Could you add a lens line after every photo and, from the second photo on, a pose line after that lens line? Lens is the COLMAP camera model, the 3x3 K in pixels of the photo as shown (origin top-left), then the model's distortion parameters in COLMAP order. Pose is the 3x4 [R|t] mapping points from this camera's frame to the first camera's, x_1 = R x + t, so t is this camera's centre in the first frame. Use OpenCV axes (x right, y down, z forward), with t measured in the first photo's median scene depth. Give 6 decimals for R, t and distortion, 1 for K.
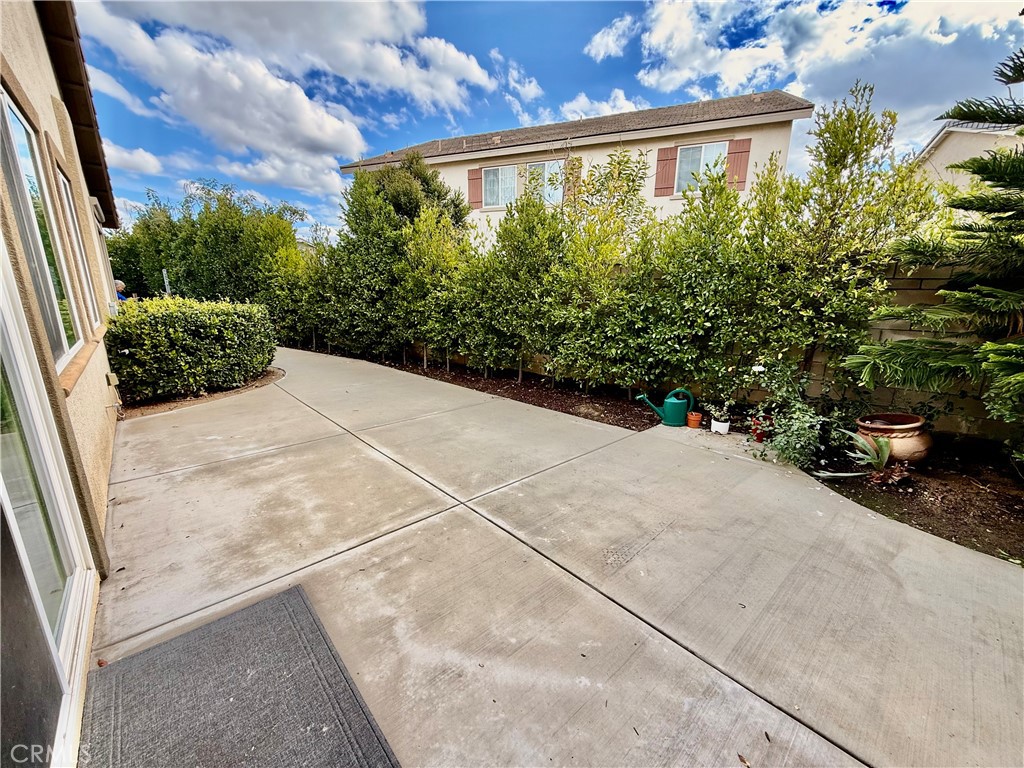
lens RADIAL K [[408.8, 0, 508.4], [0, 408.8, 383.5], [0, 0, 1]] dist [-0.003021, 0.000347]
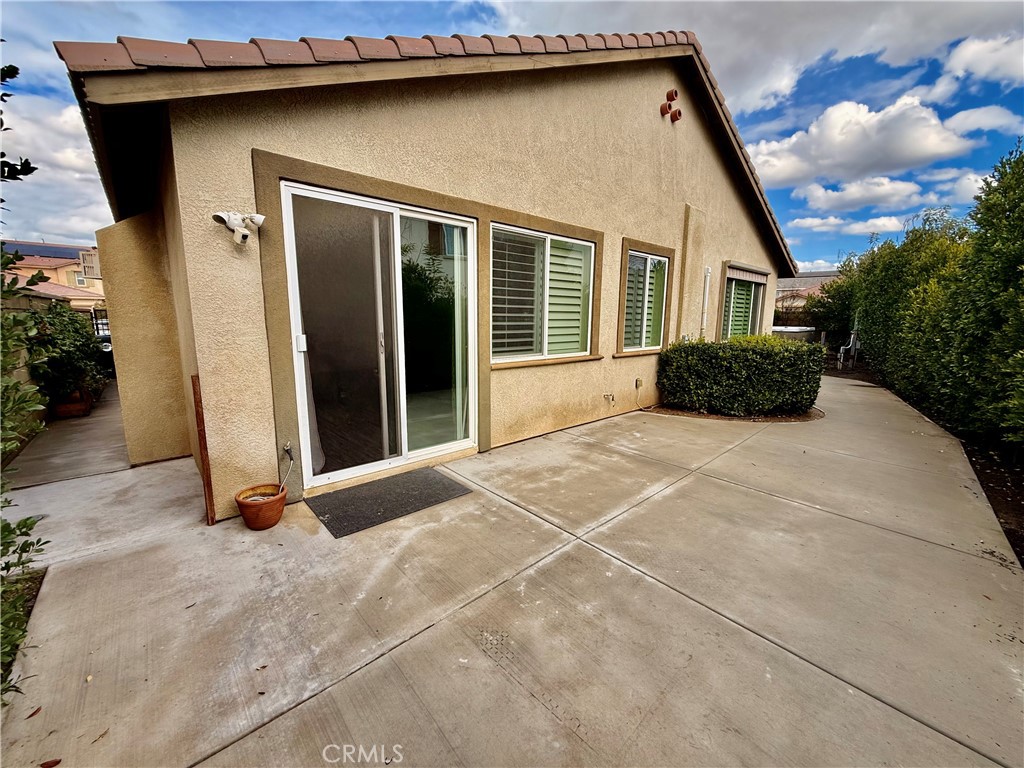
lens RADIAL K [[408.8, 0, 508.3], [0, 408.8, 384.2], [0, 0, 1]] dist [-0.003021, 0.000347]
pose [[-0.005037, 0.157457, -0.987513, 0.724148], [-0.247561, 0.956589, 0.153789, -0.158987], [0.968859, 0.245245, 0.034161, 0.622494]]
